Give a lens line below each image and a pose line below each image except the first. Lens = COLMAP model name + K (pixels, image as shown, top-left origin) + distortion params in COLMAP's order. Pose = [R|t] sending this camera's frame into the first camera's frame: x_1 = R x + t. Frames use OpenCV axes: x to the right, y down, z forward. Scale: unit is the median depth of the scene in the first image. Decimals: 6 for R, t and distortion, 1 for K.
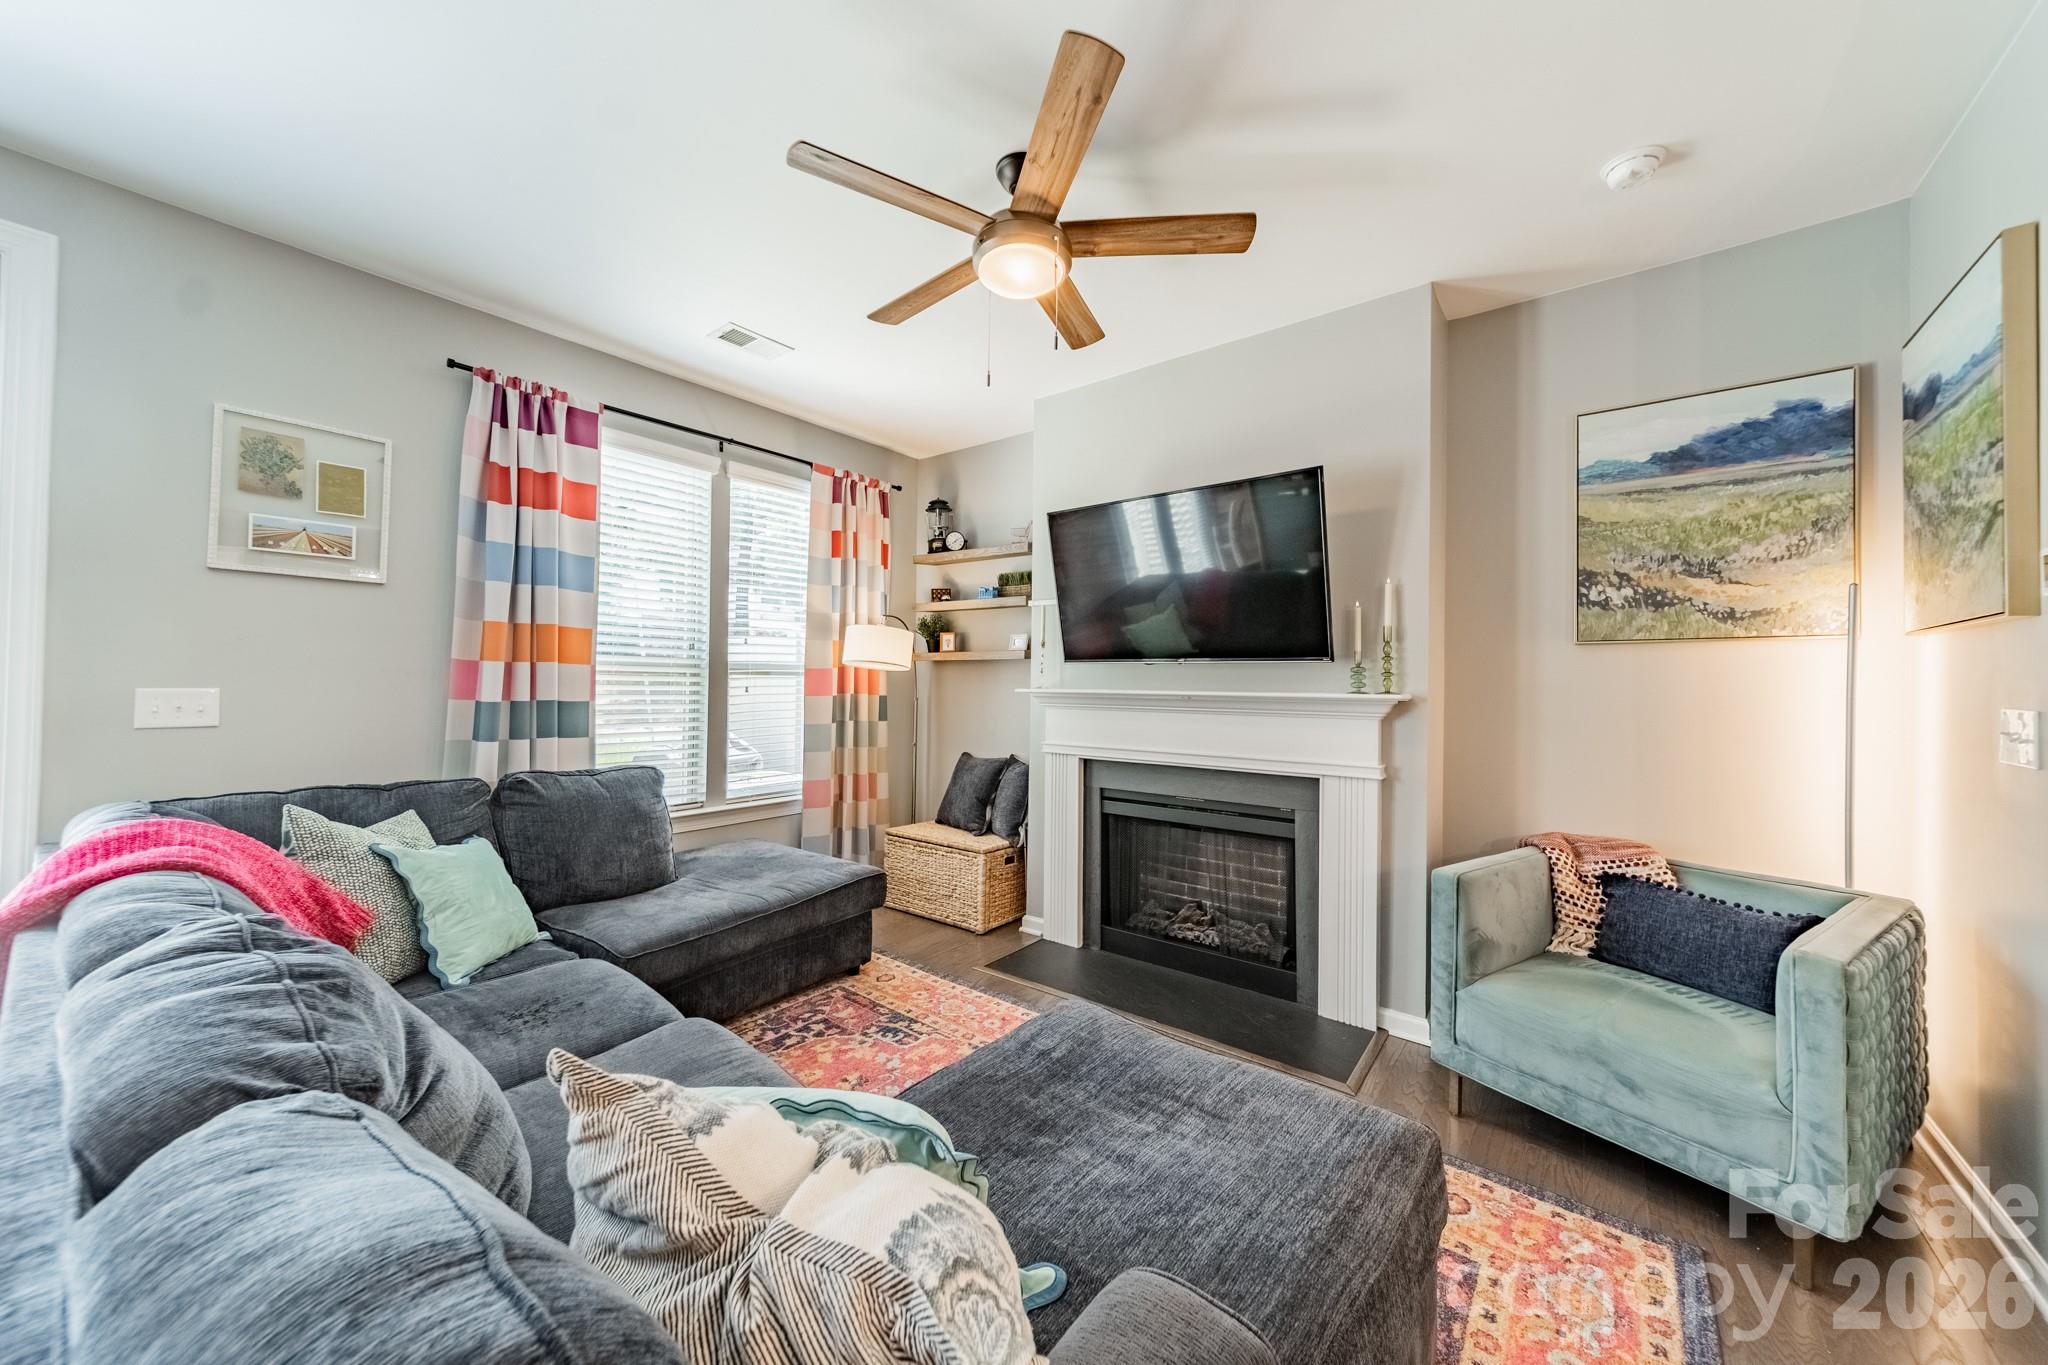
lens RADIAL K [[731.6, 0, 1021.4], [0, 731.6, 679.9], [0, 0, 1]] dist [0.005063, 0.000012]
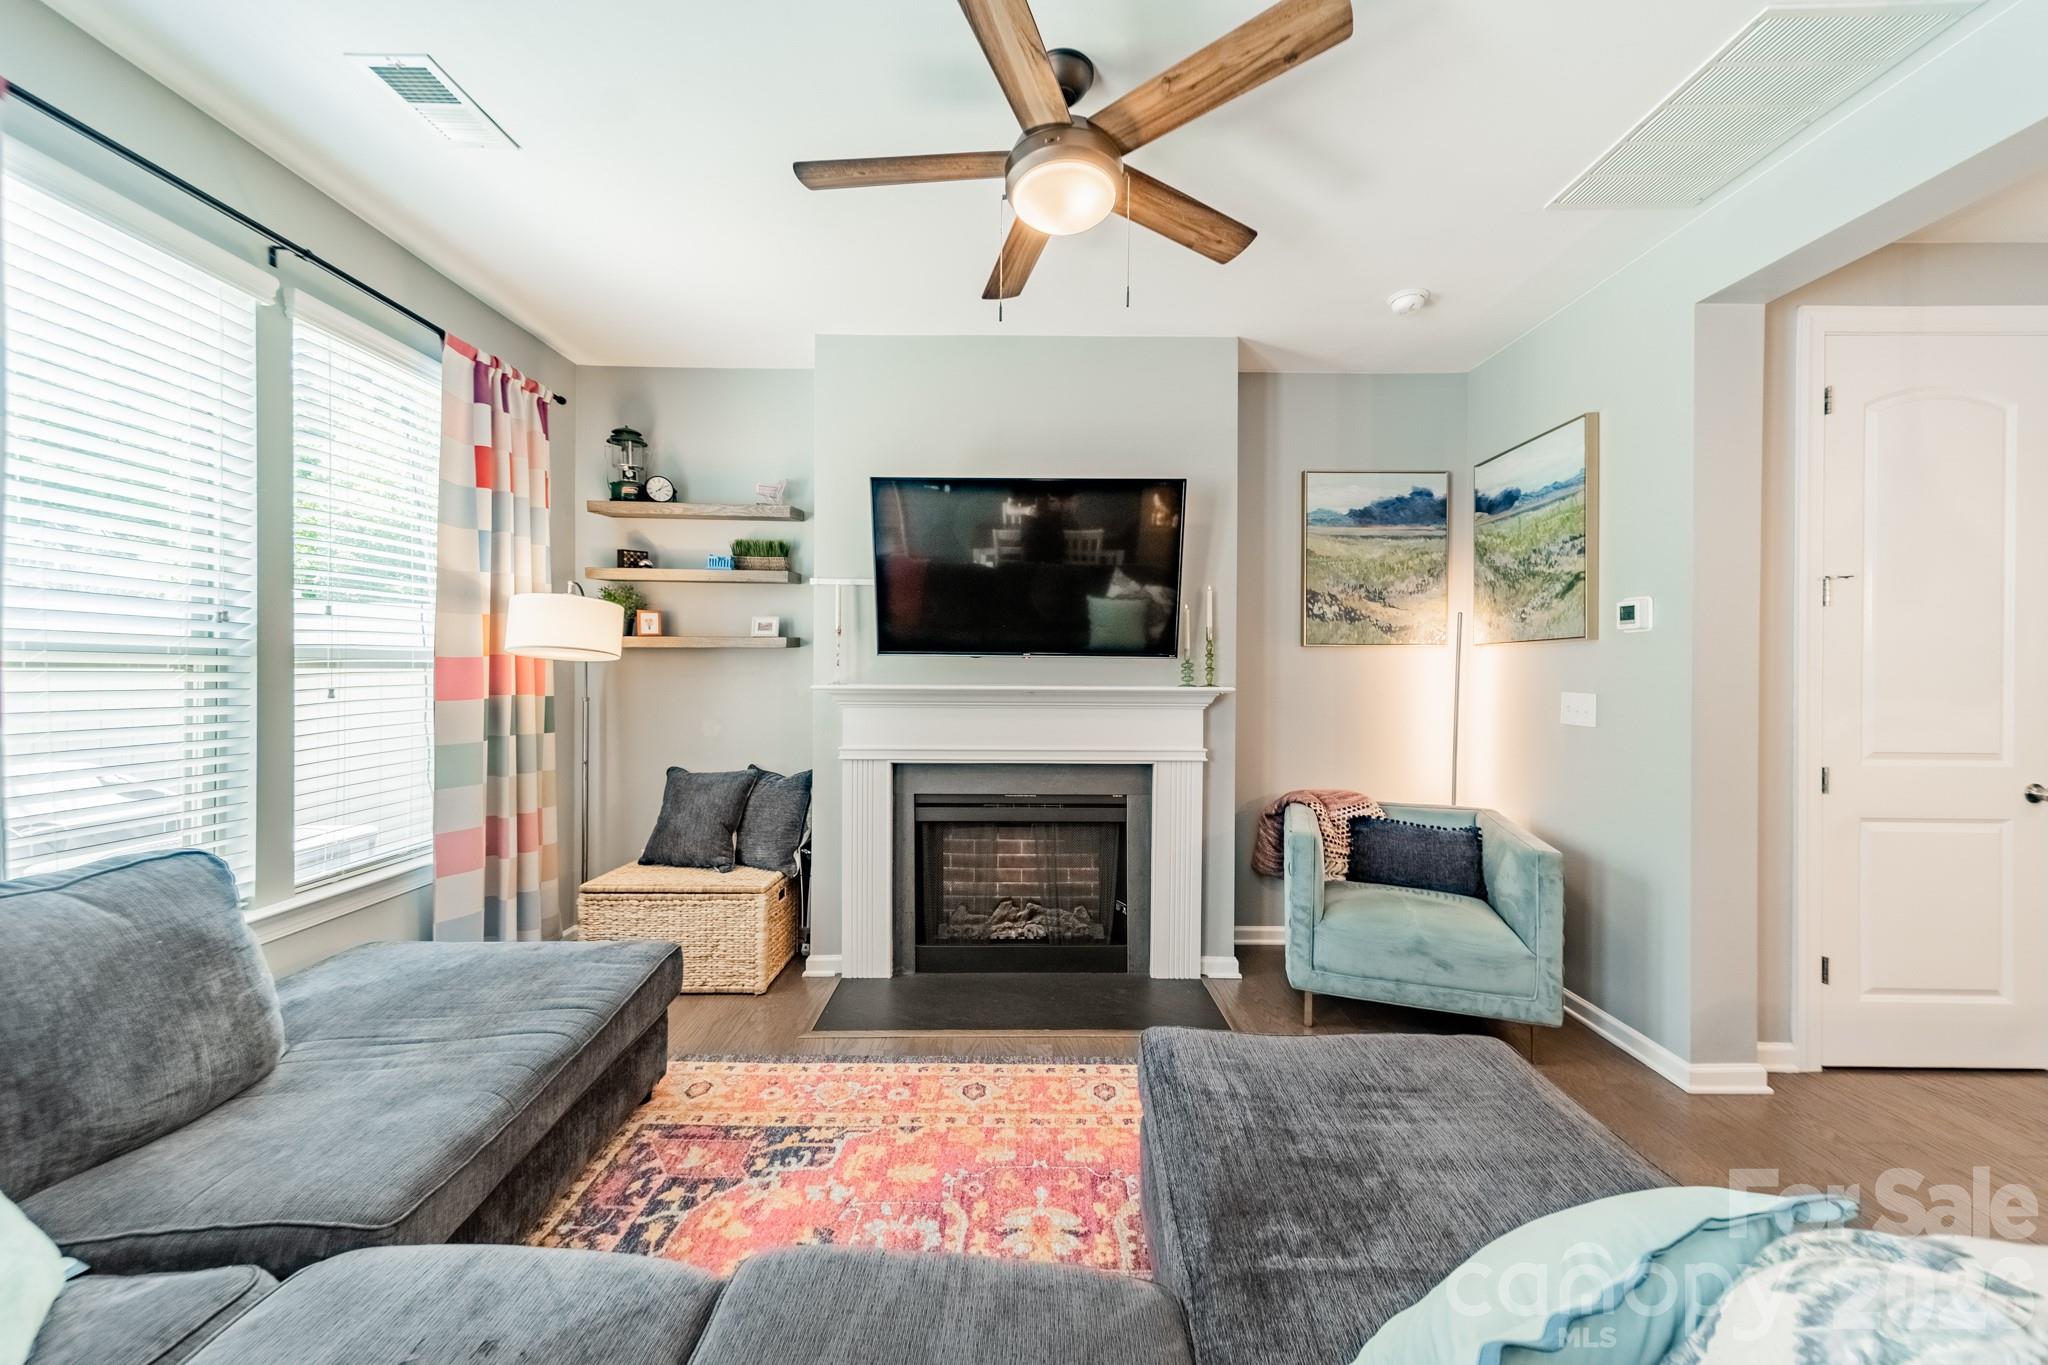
lens RADIAL K [[731.6, 0, 1025.5], [0, 731.6, 682.3], [0, 0, 1]] dist [0.005063, 0.000012]
pose [[0.779246, -0.014359, 0.626554, -0.402746], [-0.000969, 0.999709, 0.024116, -0.013311], [-0.626718, -0.019399, 0.779005, 0.253974]]
